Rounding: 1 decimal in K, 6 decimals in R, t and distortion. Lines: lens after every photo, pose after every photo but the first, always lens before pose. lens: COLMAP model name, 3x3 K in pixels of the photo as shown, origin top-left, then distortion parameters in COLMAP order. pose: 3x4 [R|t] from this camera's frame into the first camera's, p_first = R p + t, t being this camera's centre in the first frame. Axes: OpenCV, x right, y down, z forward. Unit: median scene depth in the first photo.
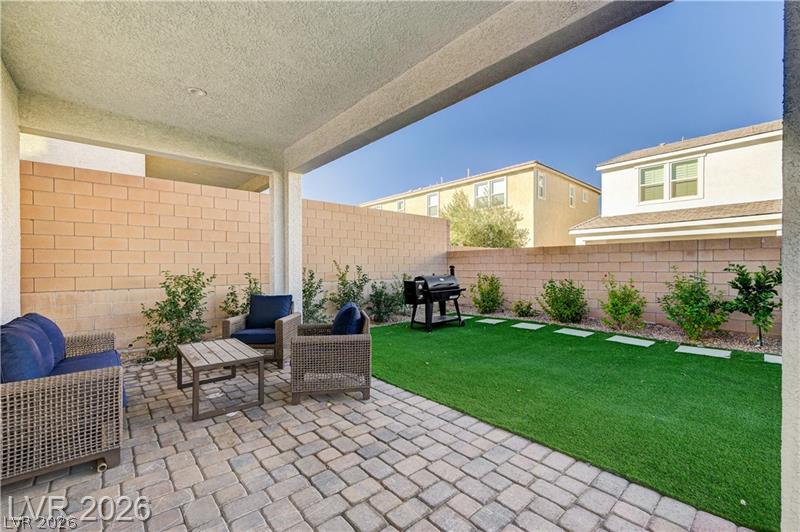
lens RADIAL K [[329.9, 0, 401.5], [0, 329.9, 268.8], [0, 0, 1]] dist [-0.001238, -0.000127]
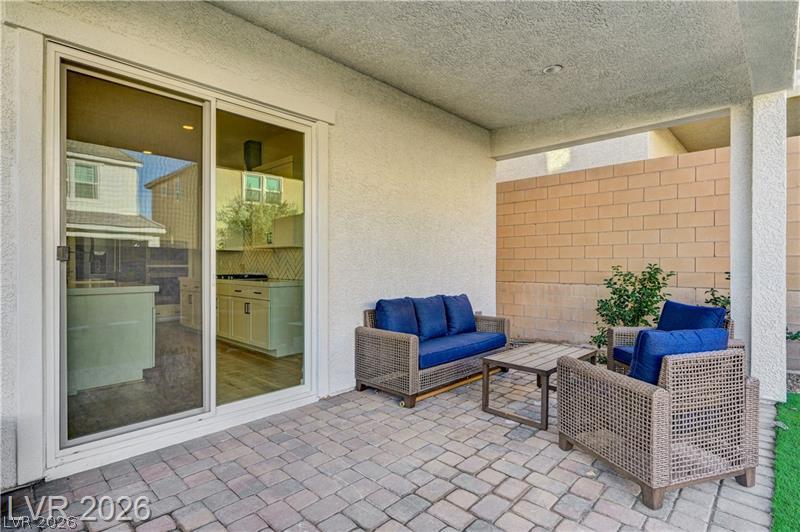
lens RADIAL K [[398.3, 0, 400.0], [0, 398.3, 266.0], [0, 0, 1]] dist [0.000465, 0.000035]
pose [[0.084494, 0.004174, -0.996415, 0.276482], [-0.006809, 0.999970, 0.003612, 0.005064], [0.996401, 0.006479, 0.084520, 0.303545]]
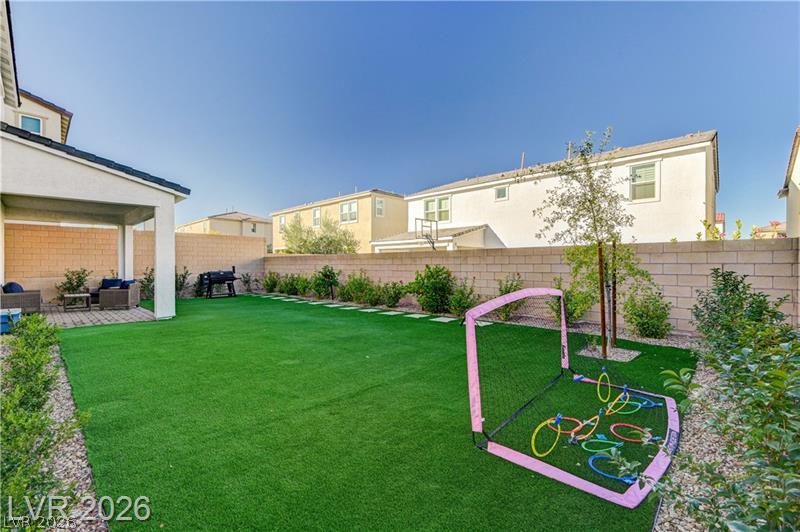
lens RADIAL K [[341.7, 0, 398.7], [0, 341.7, 268.1], [0, 0, 1]] dist [-0.011388, 0.000120]
pose [[0.995752, -0.000459, 0.092073, 1.179511], [0.000624, 0.999998, -0.001760, 0.008376], [-0.092072, 0.001810, 0.995751, -1.334045]]
